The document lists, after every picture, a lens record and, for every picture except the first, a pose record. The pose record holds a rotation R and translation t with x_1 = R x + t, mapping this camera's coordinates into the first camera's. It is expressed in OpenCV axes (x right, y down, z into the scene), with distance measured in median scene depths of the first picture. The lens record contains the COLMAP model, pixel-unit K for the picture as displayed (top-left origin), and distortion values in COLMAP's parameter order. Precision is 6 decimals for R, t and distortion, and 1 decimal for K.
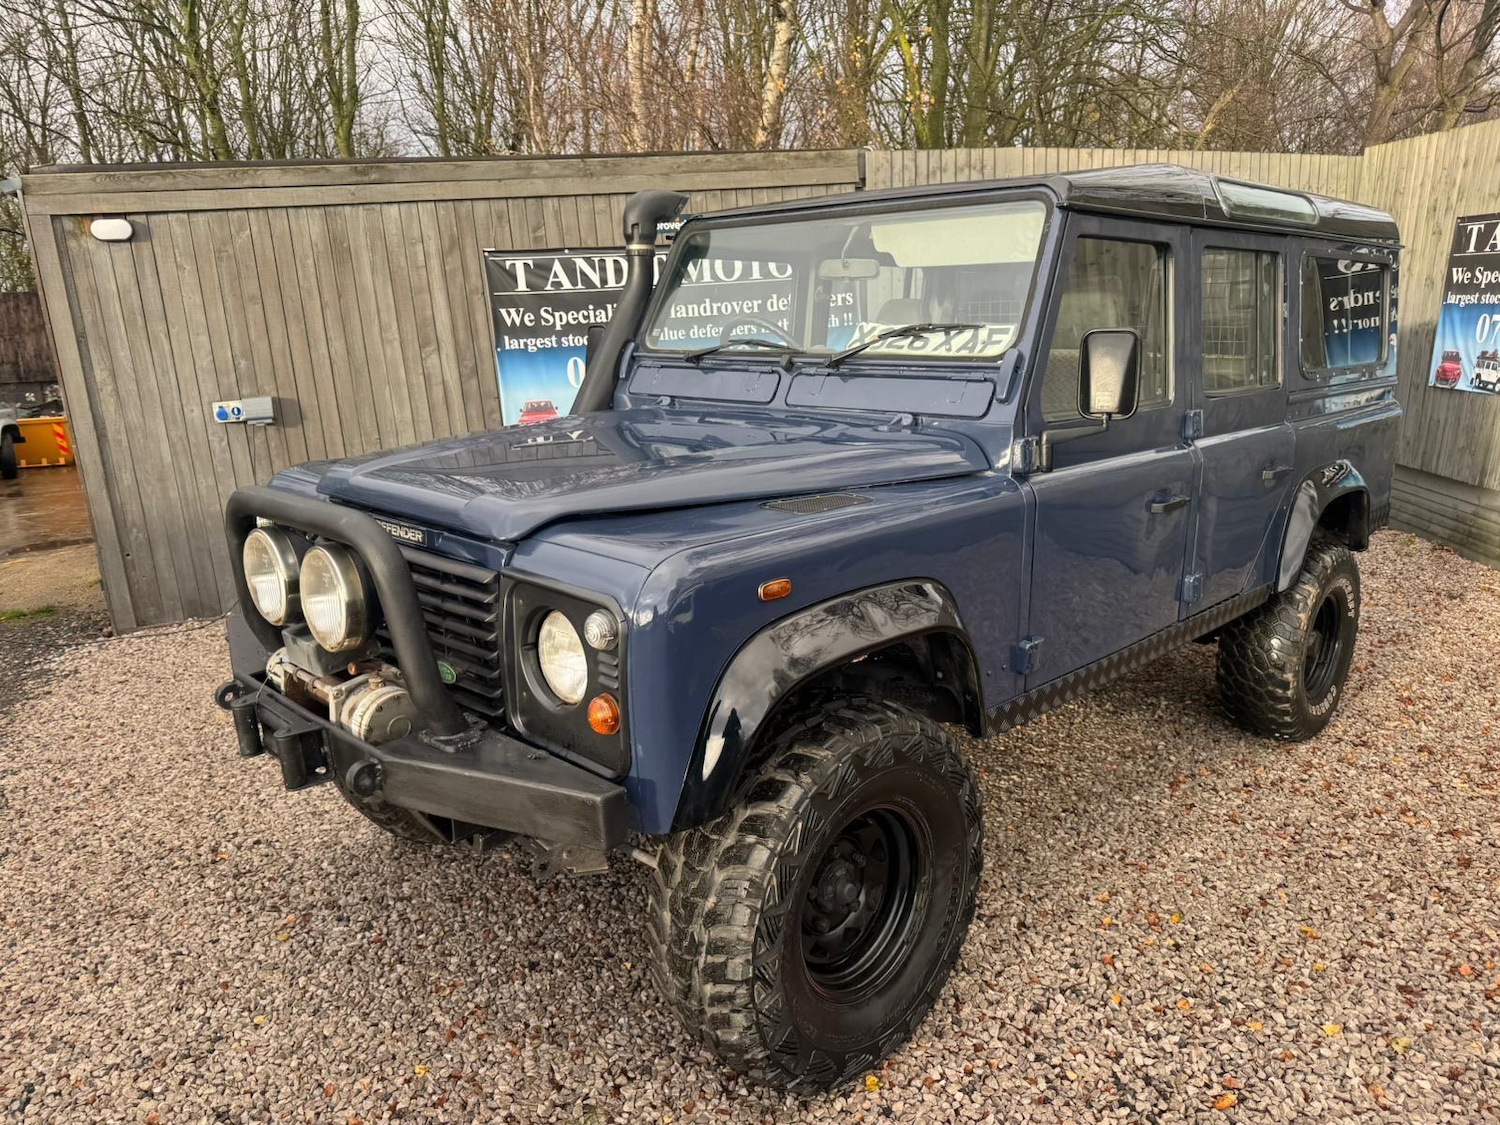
lens RADIAL K [[1065.9, 0, 746.2], [0, 1065.9, 567.9], [0, 0, 1]] dist [0.003144, -0.003055]
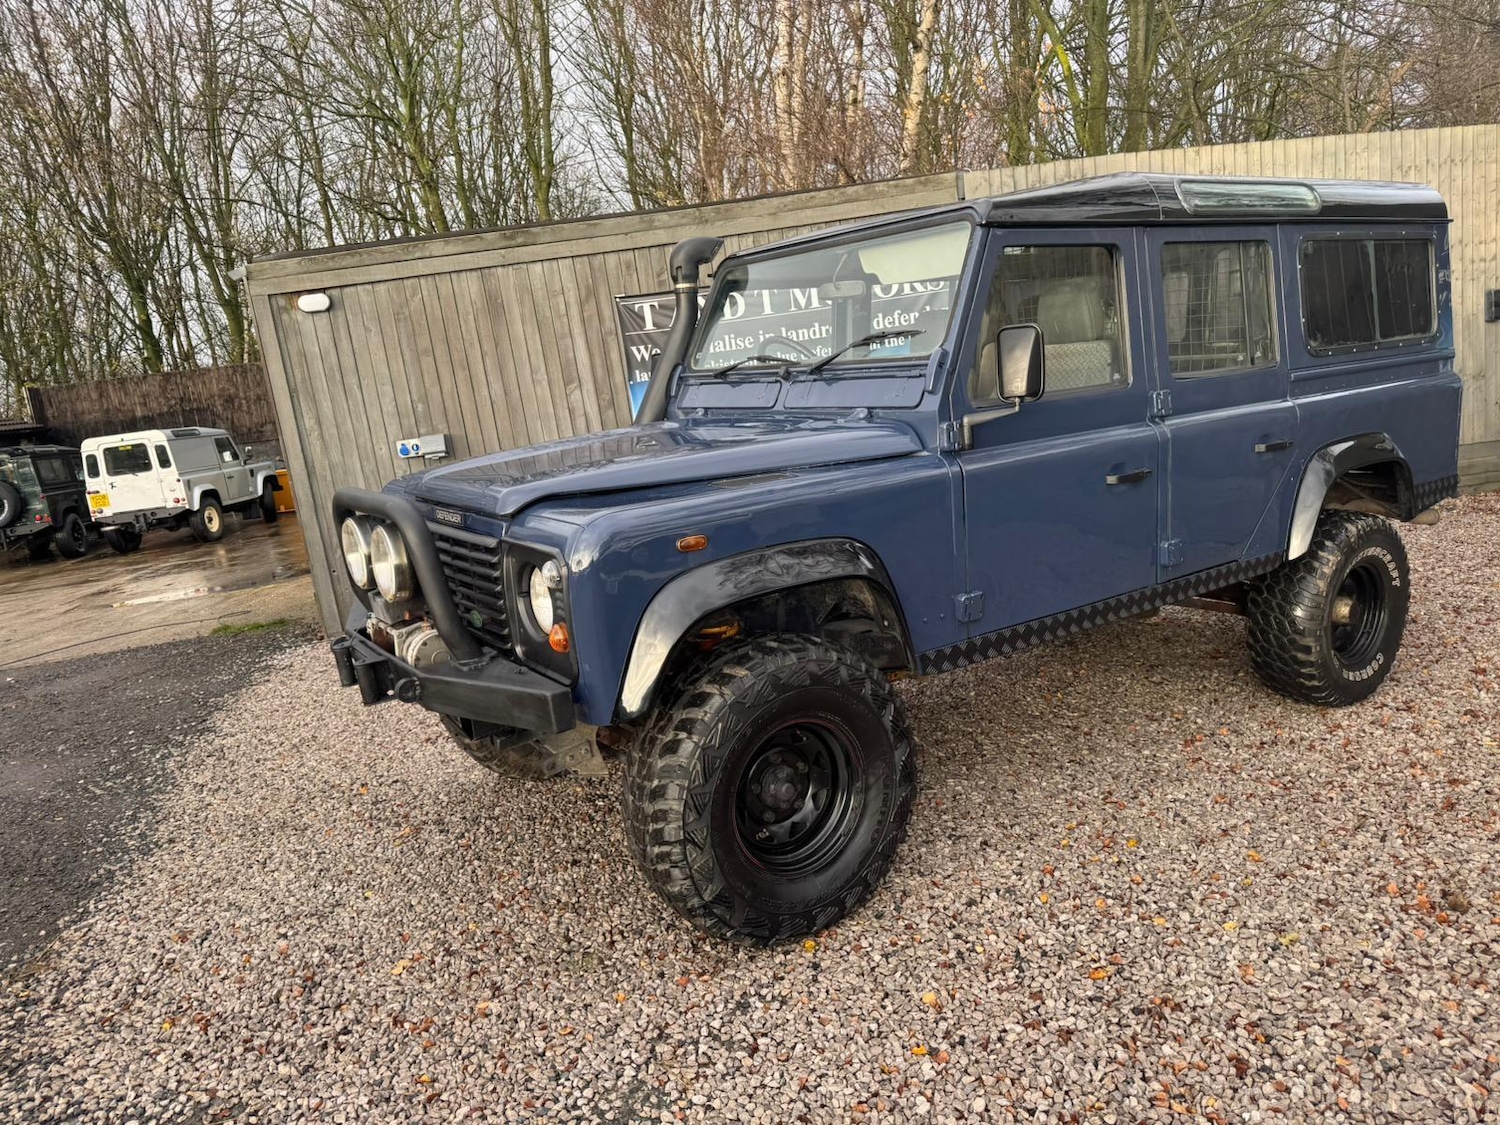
lens RADIAL K [[1053.4, 0, 748.5], [0, 1053.4, 573.4], [0, 0, 1]] dist [0.034713, -0.039123]
pose [[0.981128, -0.029470, -0.191103, 0.184198], [0.026055, 0.999453, -0.020358, 0.046265], [0.191598, 0.014995, 0.981359, -0.139070]]
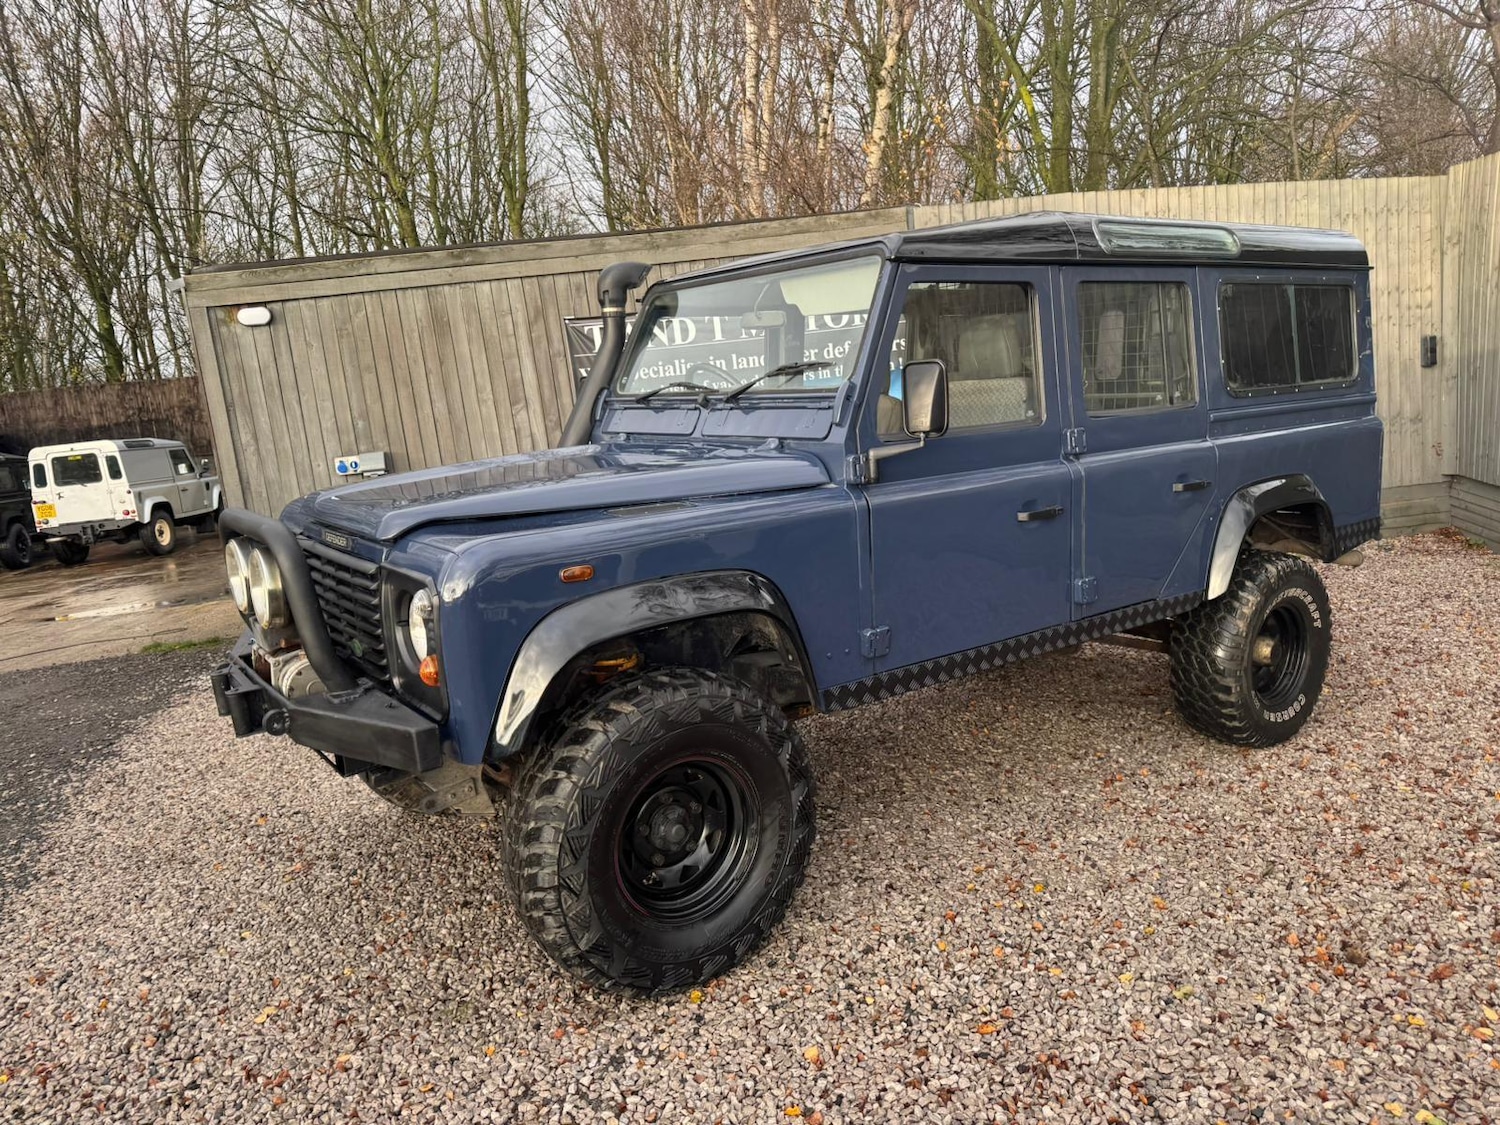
lens RADIAL K [[1055.2, 0, 758.8], [0, 1055.2, 561.9], [0, 0, 1]] dist [0.022807, -0.025095]
pose [[0.987572, -0.015909, -0.156362, 0.236675], [0.007768, 0.998588, -0.052543, 0.039063], [0.156977, 0.050676, 0.986301, -0.109217]]
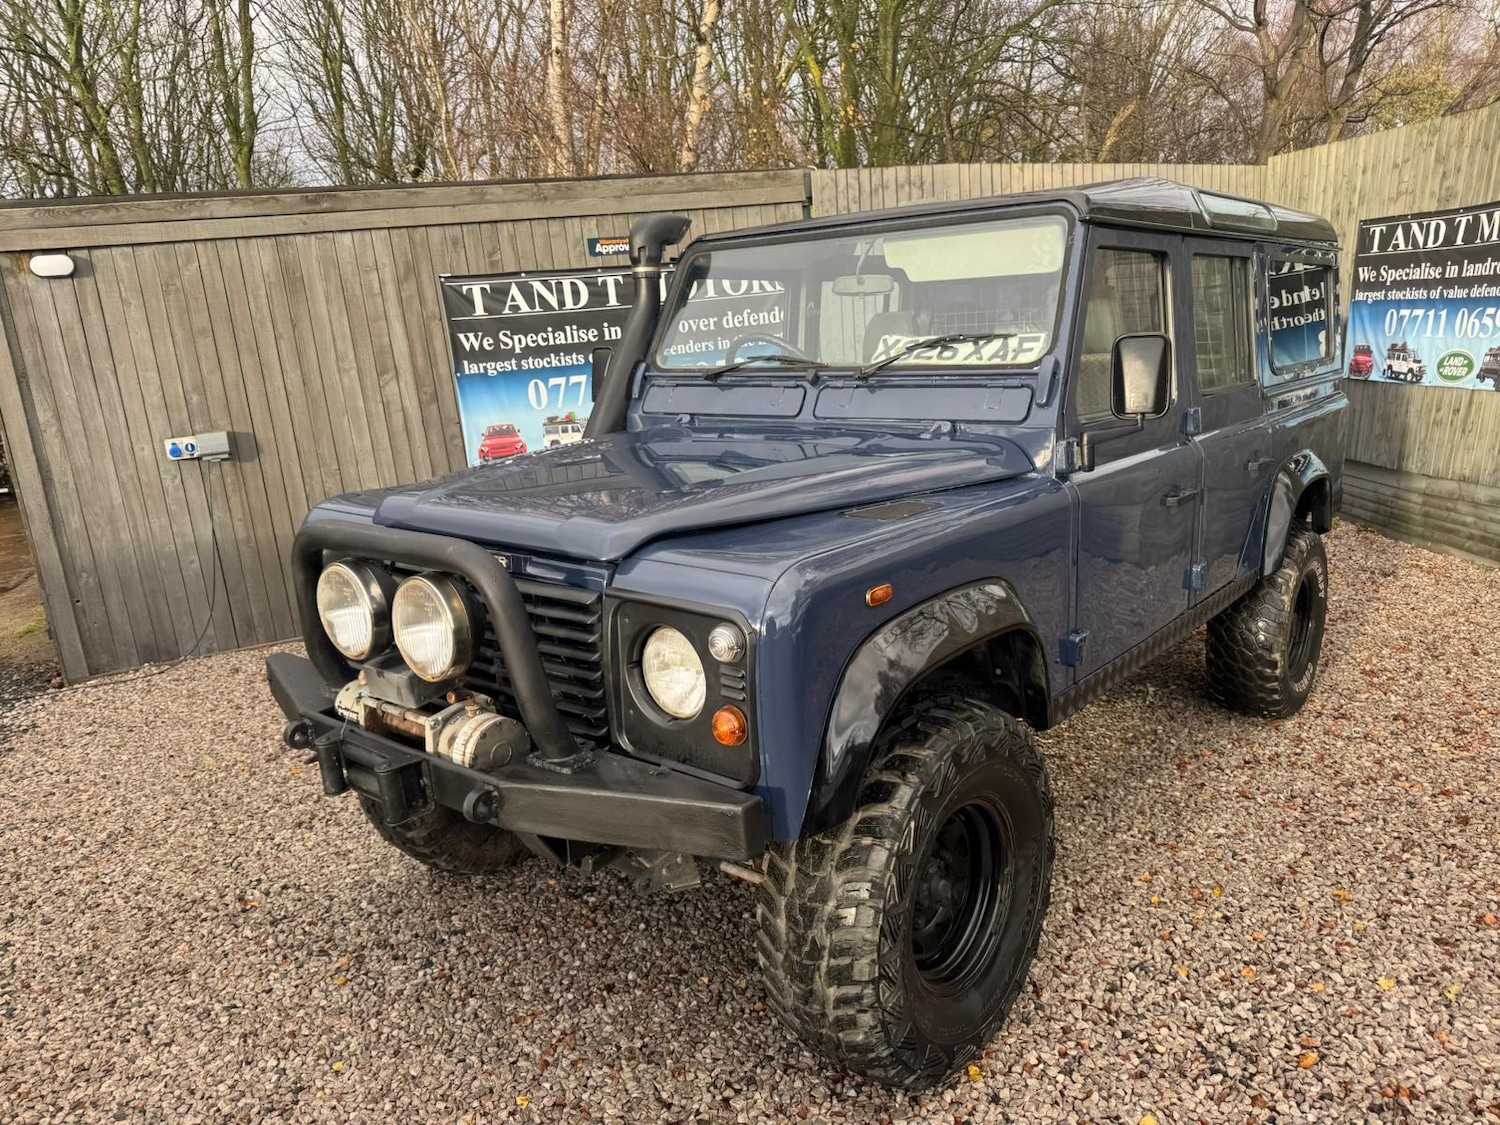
lens RADIAL K [[1065.3, 0, 751.4], [0, 1065.3, 555.3], [0, 0, 1]] dist [0.004193, -0.005398]
pose [[0.995296, -0.049418, 0.083327, -0.097022], [0.051594, 0.998376, -0.024163, 0.001379], [-0.081998, 0.028349, 0.996229, -0.007891]]
